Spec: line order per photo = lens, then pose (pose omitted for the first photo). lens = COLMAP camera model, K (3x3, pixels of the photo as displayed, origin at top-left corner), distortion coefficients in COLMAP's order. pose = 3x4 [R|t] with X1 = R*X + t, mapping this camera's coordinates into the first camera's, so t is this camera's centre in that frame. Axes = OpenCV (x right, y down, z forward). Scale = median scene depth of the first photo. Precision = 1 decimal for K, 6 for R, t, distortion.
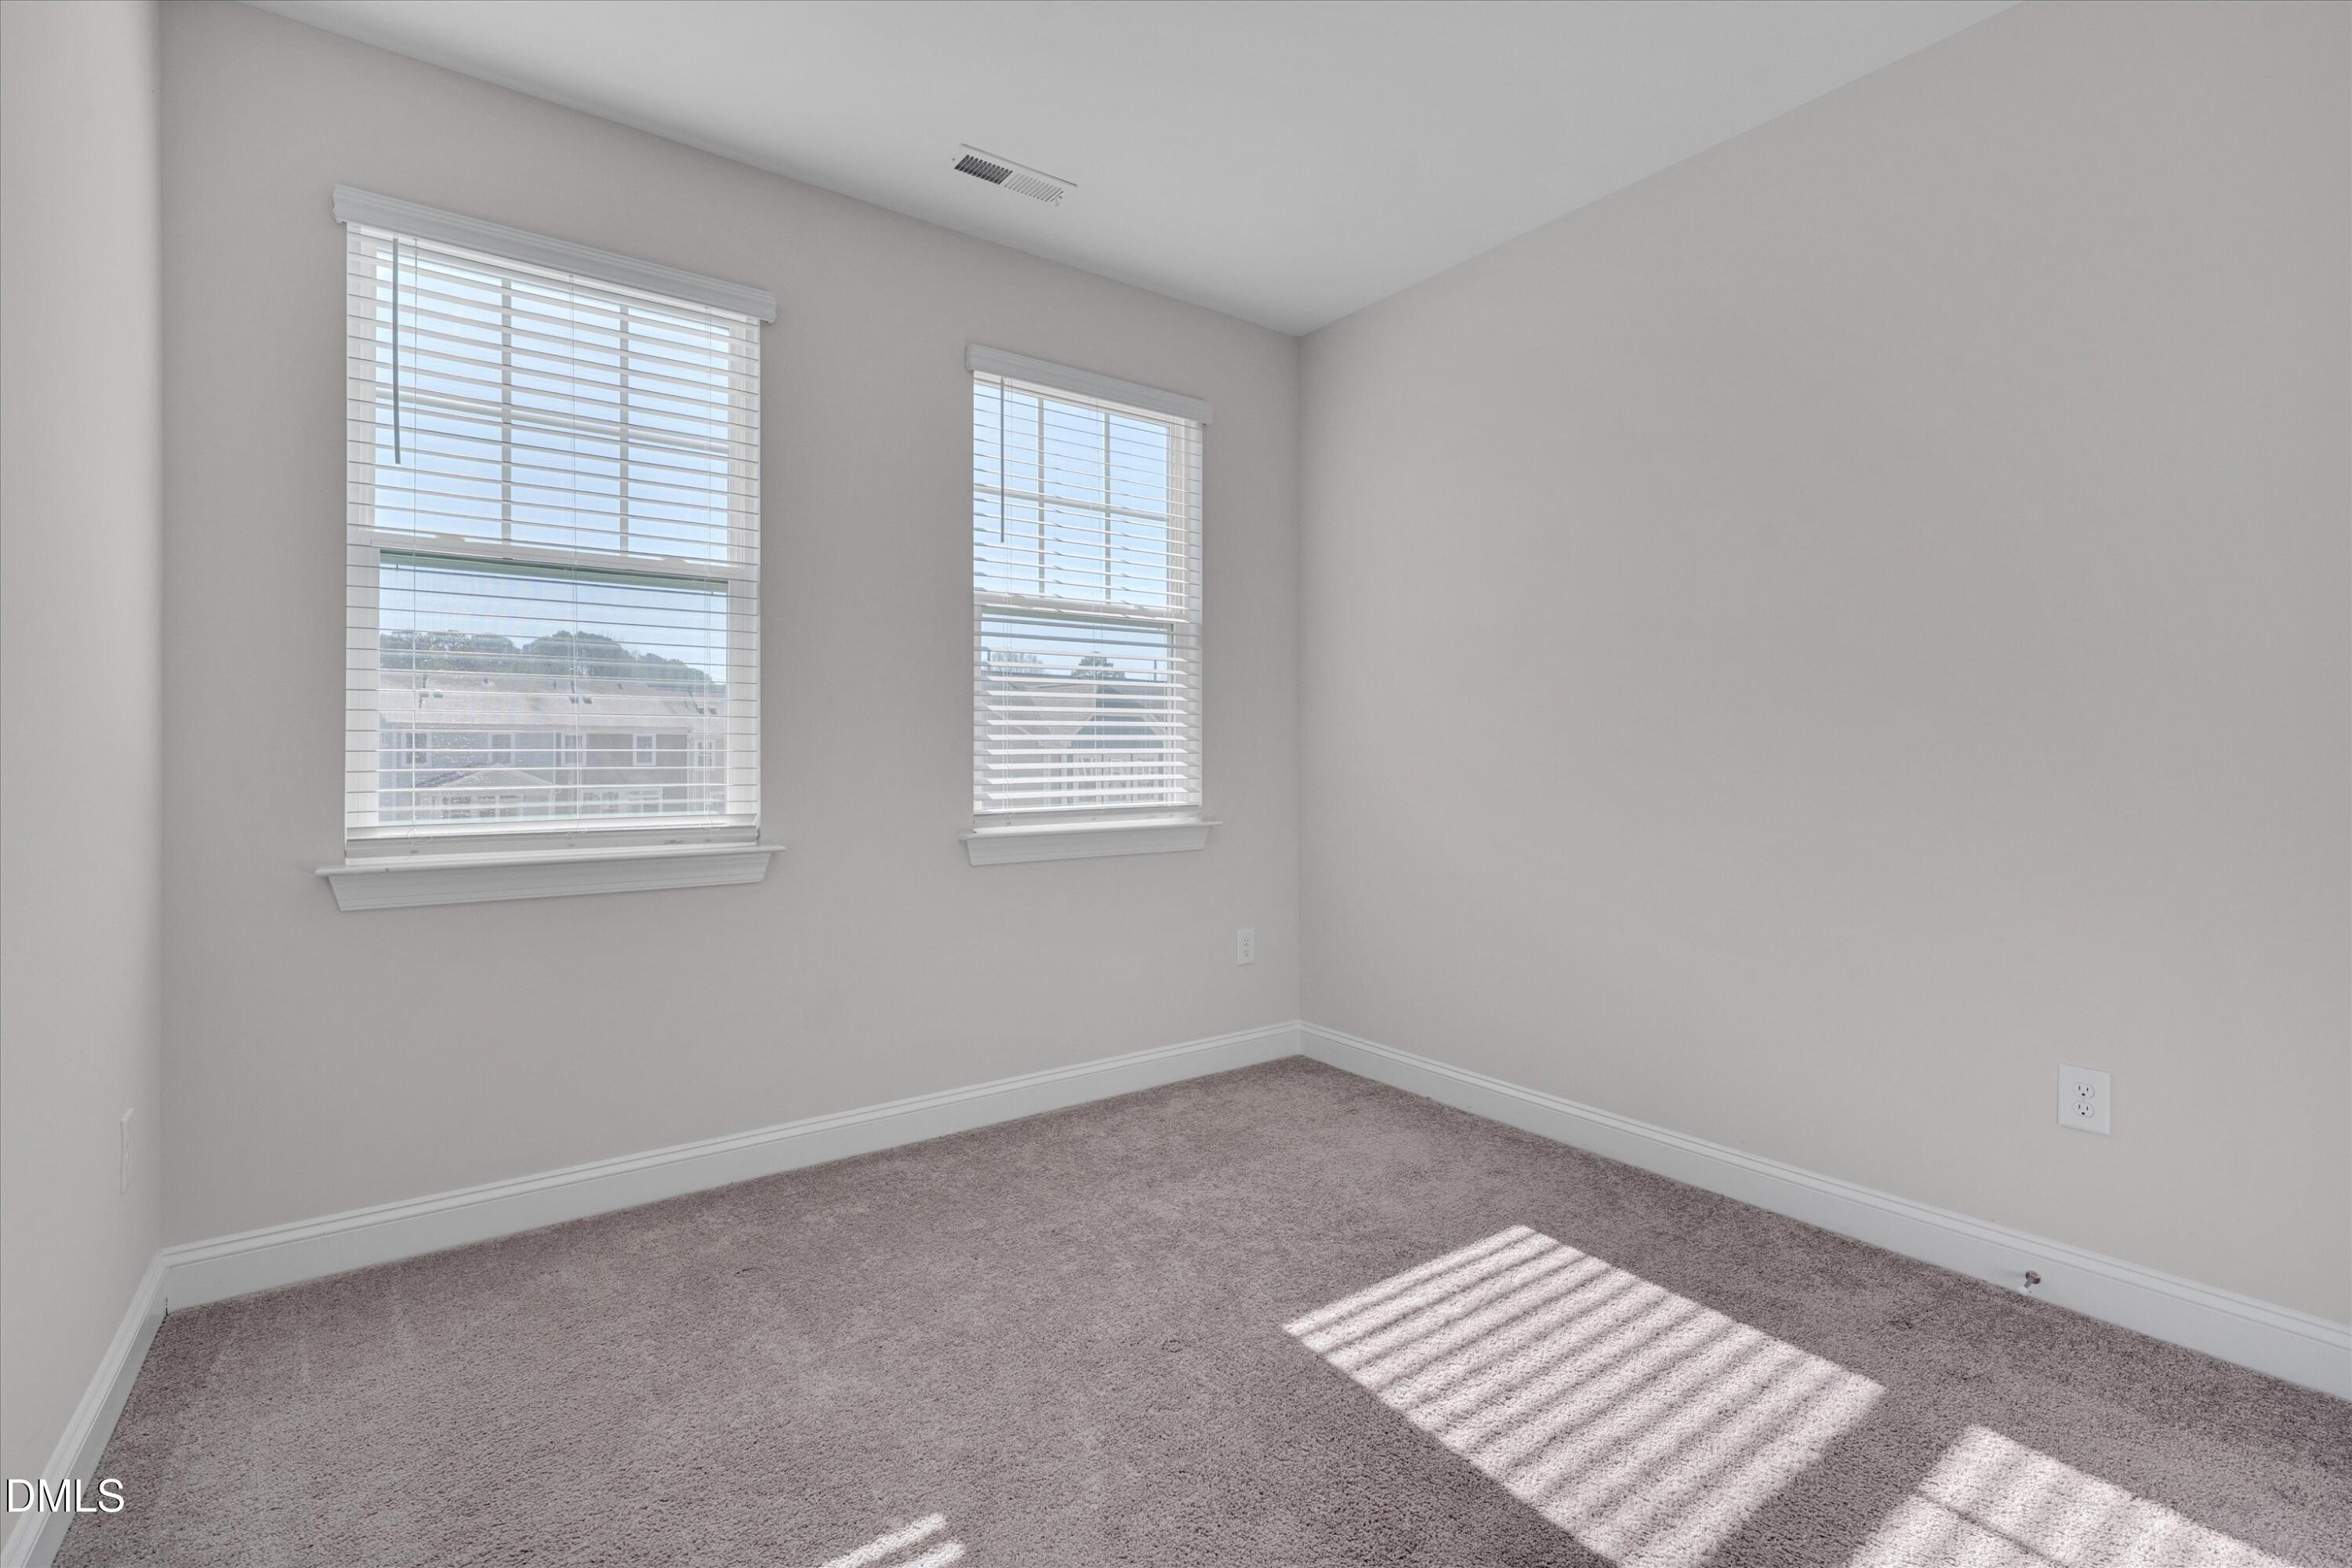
lens RADIAL K [[1221.5, 0, 1171.0], [0, 1221.5, 726.9], [0, 0, 1]] dist [-0.001495, -0.000232]
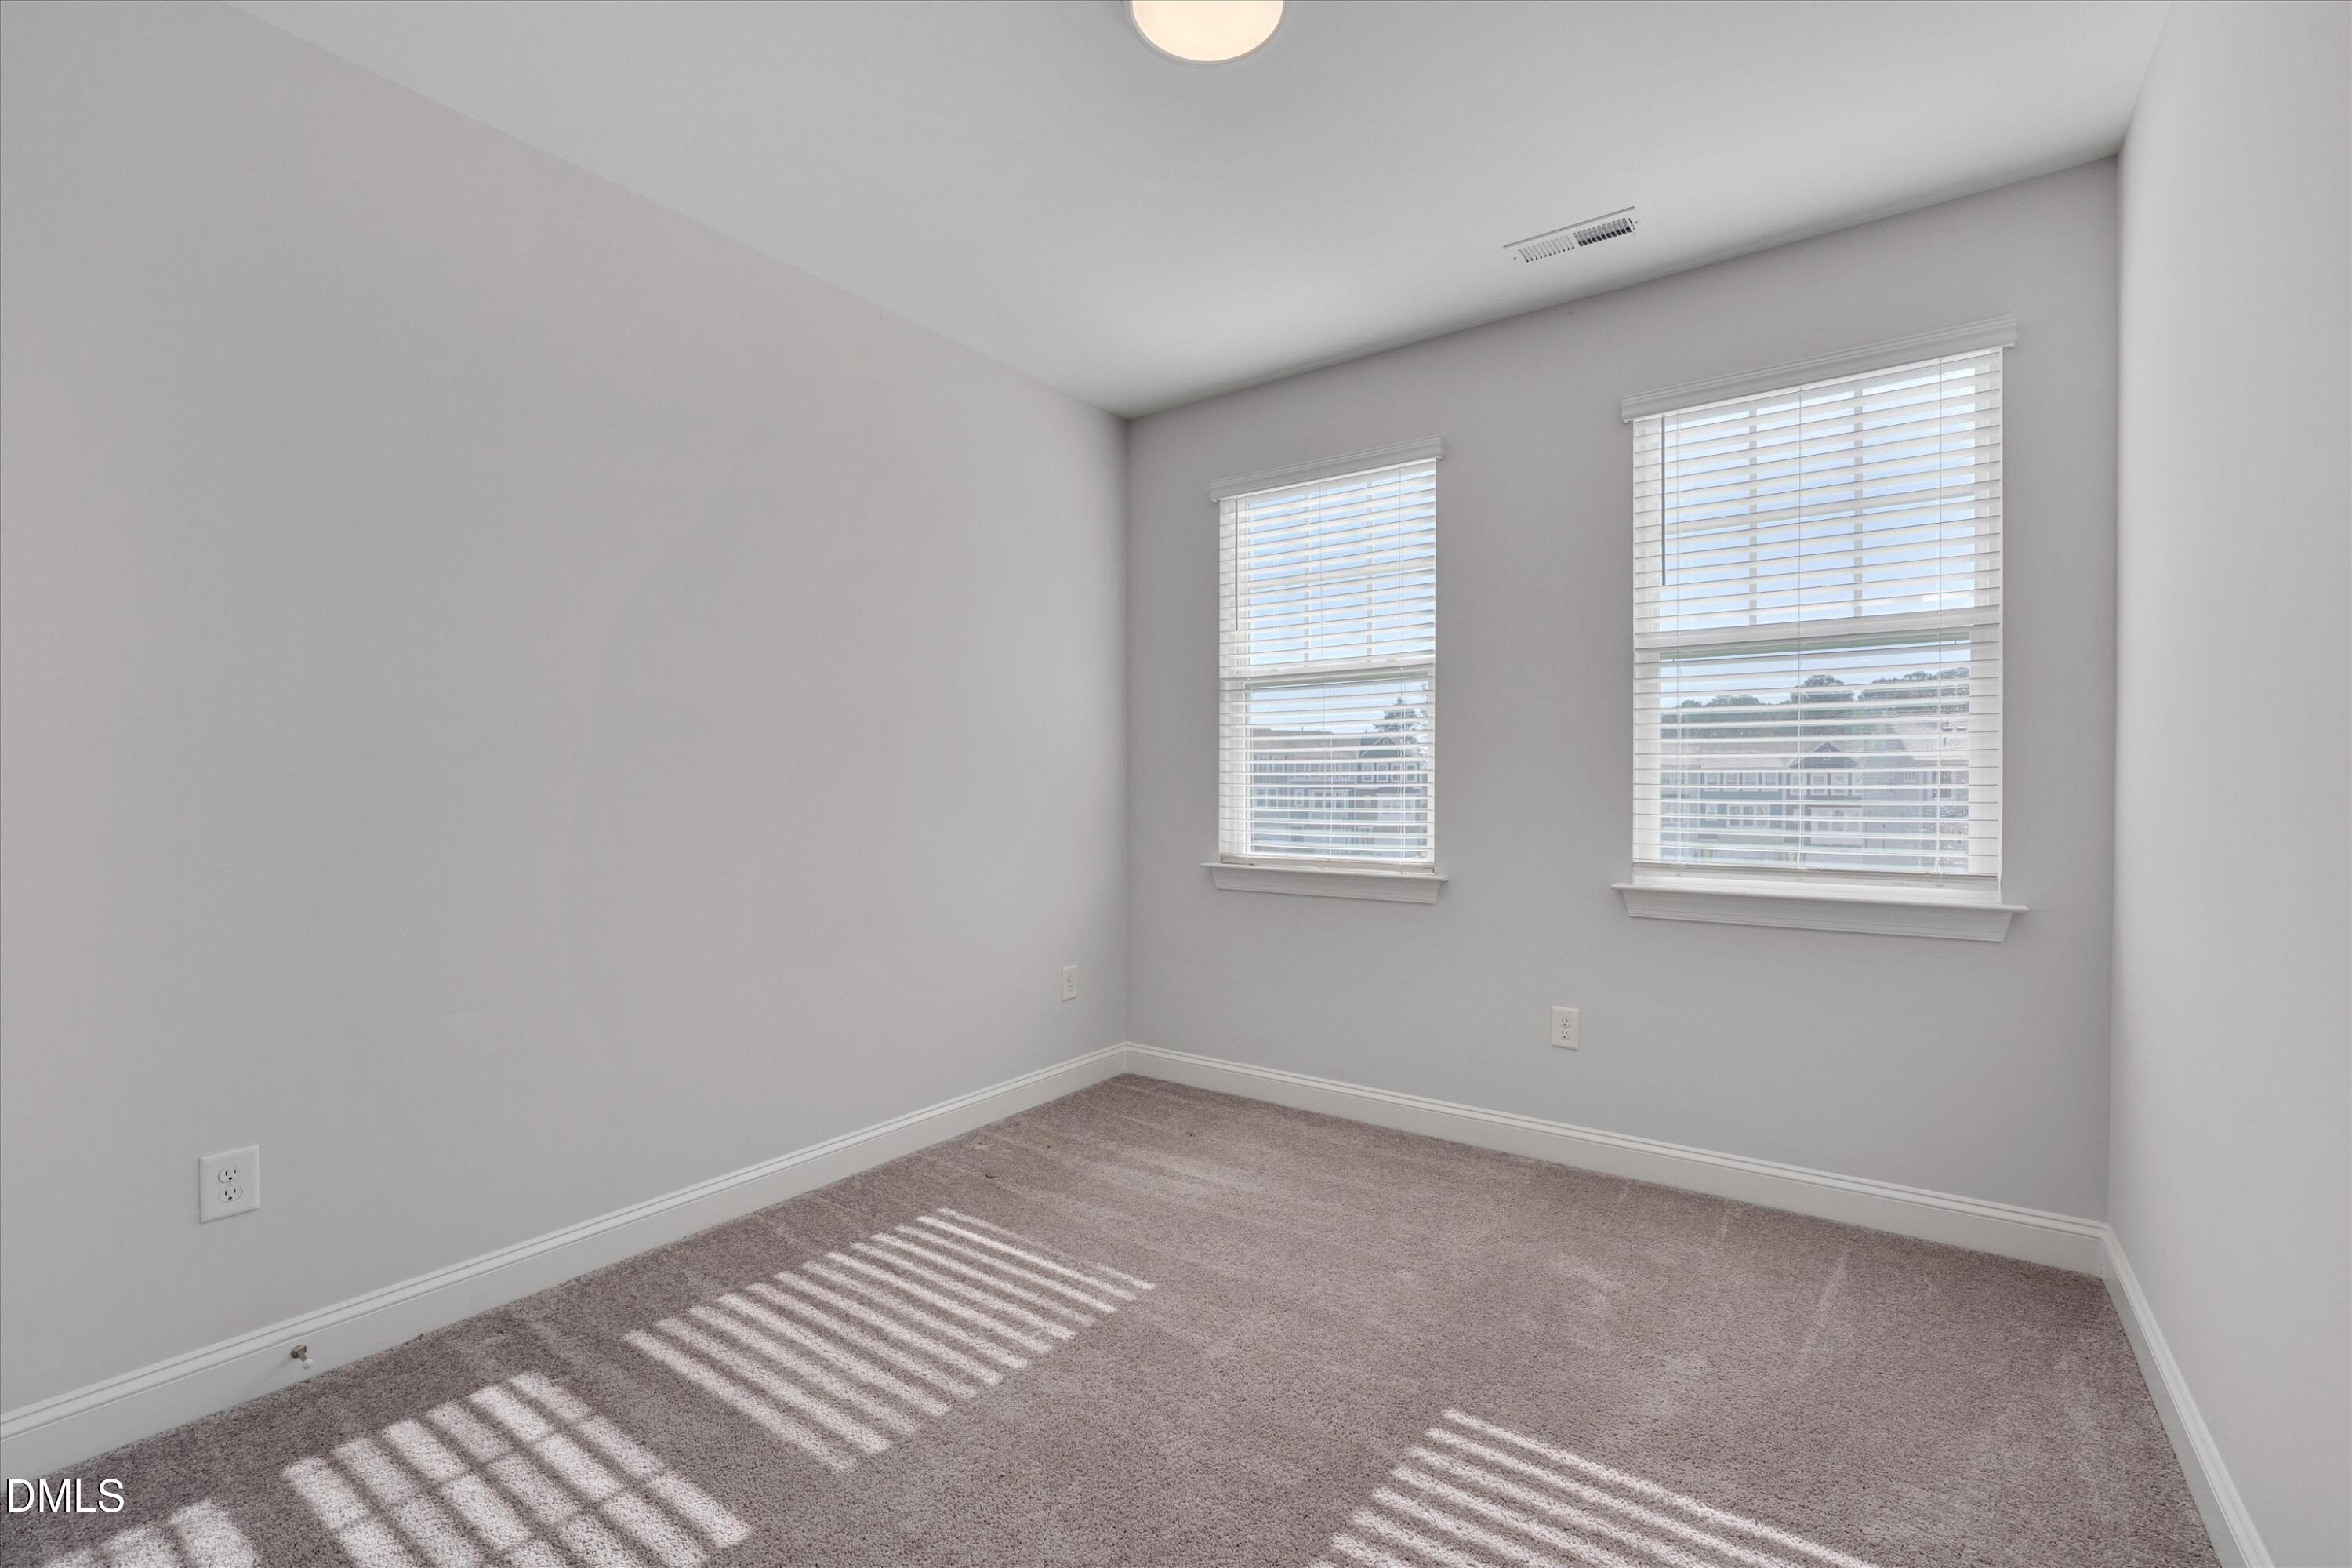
lens RADIAL K [[1000.6, 0, 1201.4], [0, 1000.6, 784.4], [0, 0, 1]] dist [-0.028996, 0.010051]
pose [[0.259100, -0.008155, -0.965816, 0.278801], [0.009425, 0.999938, -0.005914, 0.004582], [0.965804, -0.007571, 0.259161, 0.238448]]
